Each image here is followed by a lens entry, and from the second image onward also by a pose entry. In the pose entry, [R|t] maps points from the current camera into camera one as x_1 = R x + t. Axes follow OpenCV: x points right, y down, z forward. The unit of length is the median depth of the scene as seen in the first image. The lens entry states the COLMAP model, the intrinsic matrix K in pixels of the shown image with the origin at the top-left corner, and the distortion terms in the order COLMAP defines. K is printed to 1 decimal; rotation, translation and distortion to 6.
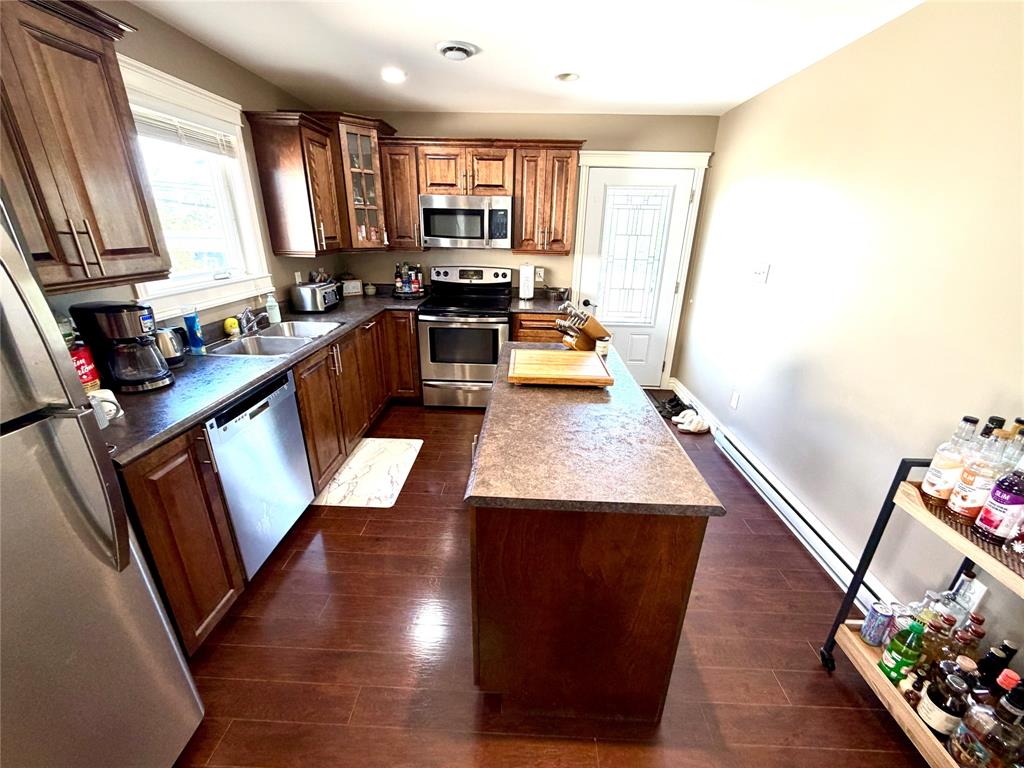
lens RADIAL K [[410.7, 0, 509.5], [0, 410.7, 384.3], [0, 0, 1]] dist [0.000569, 0.000242]
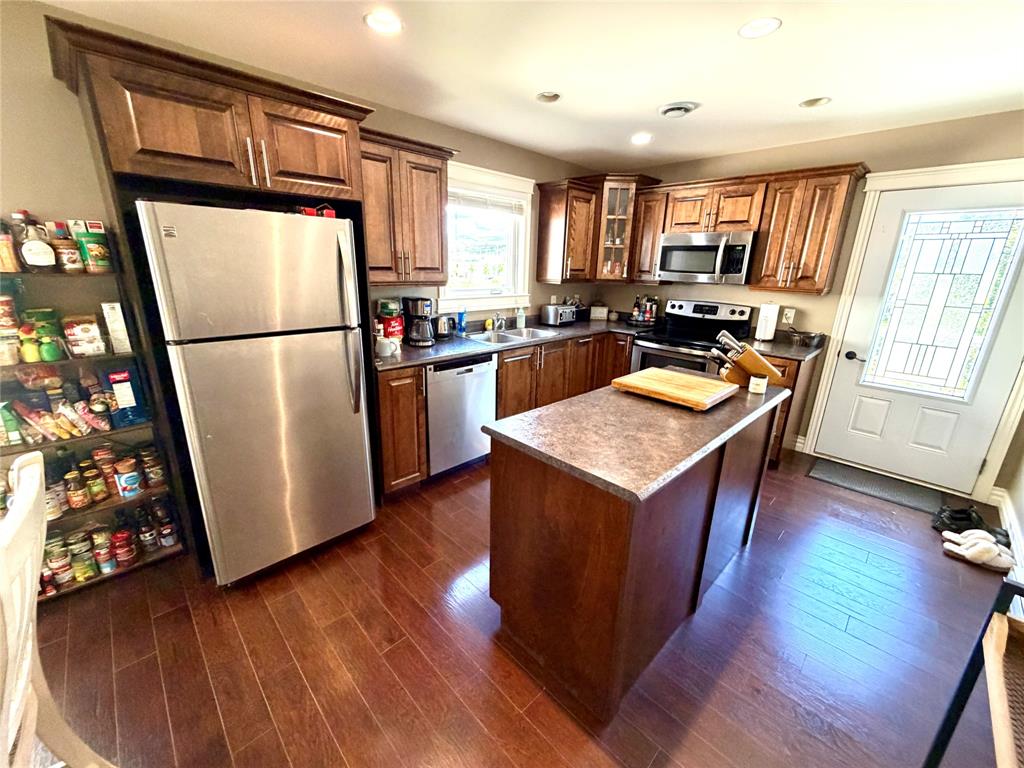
lens RADIAL K [[410.7, 0, 509.5], [0, 410.7, 384.3], [0, 0, 1]] dist [0.000569, 0.000242]
pose [[0.720020, 0.195420, -0.665870, 0.307367], [-0.260790, 0.965395, 0.001326, 0.035244], [0.643087, 0.172697, 0.746067, -0.019457]]
